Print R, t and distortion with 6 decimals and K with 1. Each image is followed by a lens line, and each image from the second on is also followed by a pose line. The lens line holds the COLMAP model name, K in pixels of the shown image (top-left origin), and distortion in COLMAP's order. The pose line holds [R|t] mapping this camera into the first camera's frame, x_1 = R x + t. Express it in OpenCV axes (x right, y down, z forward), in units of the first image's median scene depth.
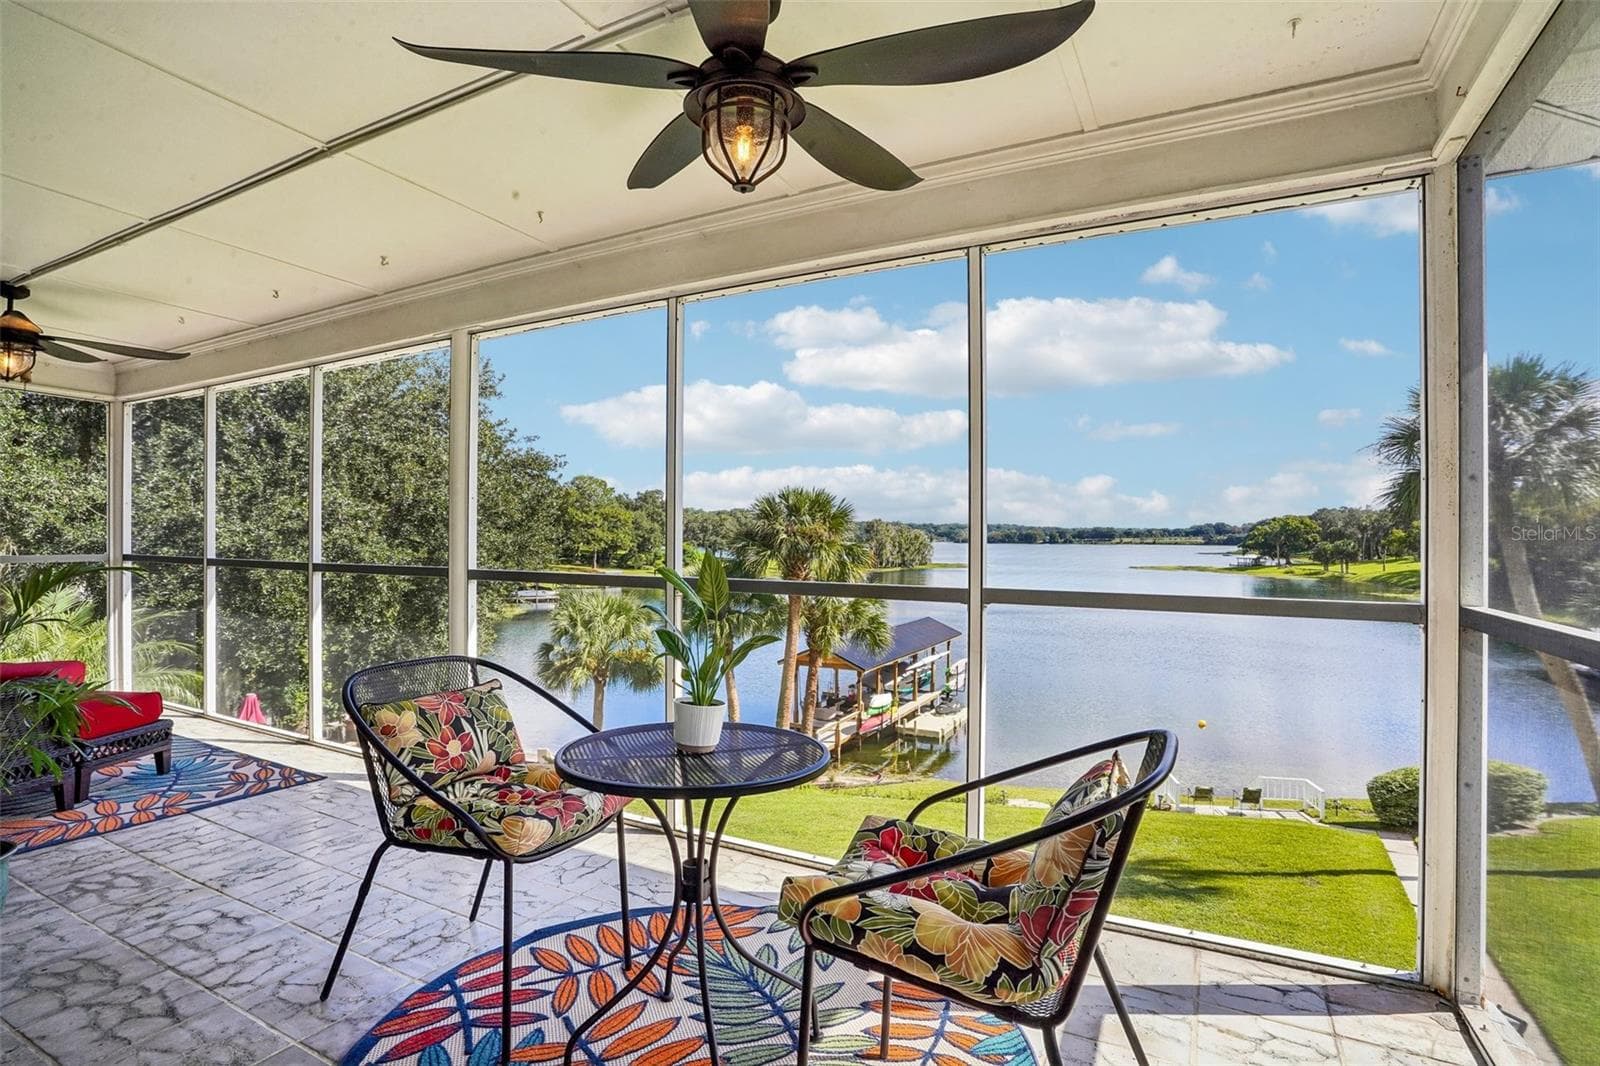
lens RADIAL K [[800.6, 0, 801.7], [0, 800.6, 531.5], [0, 0, 1]] dist [0.002451, 0.001040]
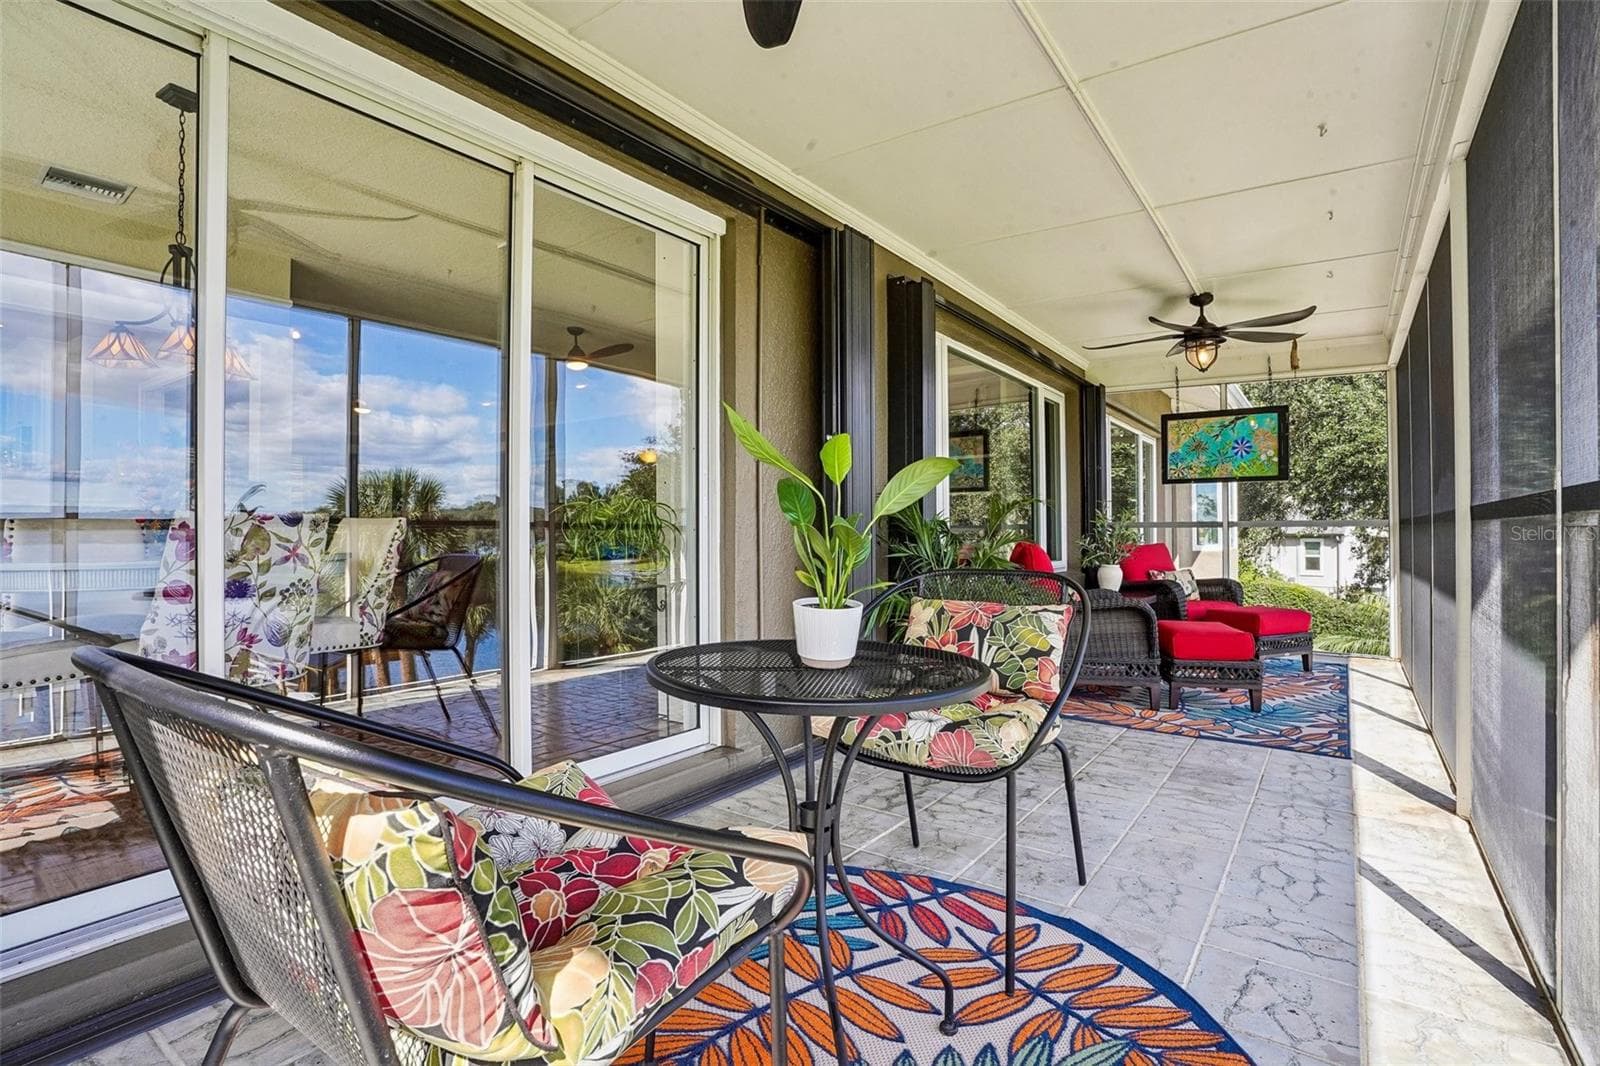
lens RADIAL K [[800.6, 0, 801.7], [0, 800.6, 531.5], [0, 0, 1]] dist [0.002451, 0.001040]
pose [[-0.095767, -0.009275, -0.995361, 0.567112], [0.001371, 0.999954, -0.009450, 0.131368], [0.995403, -0.002269, -0.095750, 0.918608]]
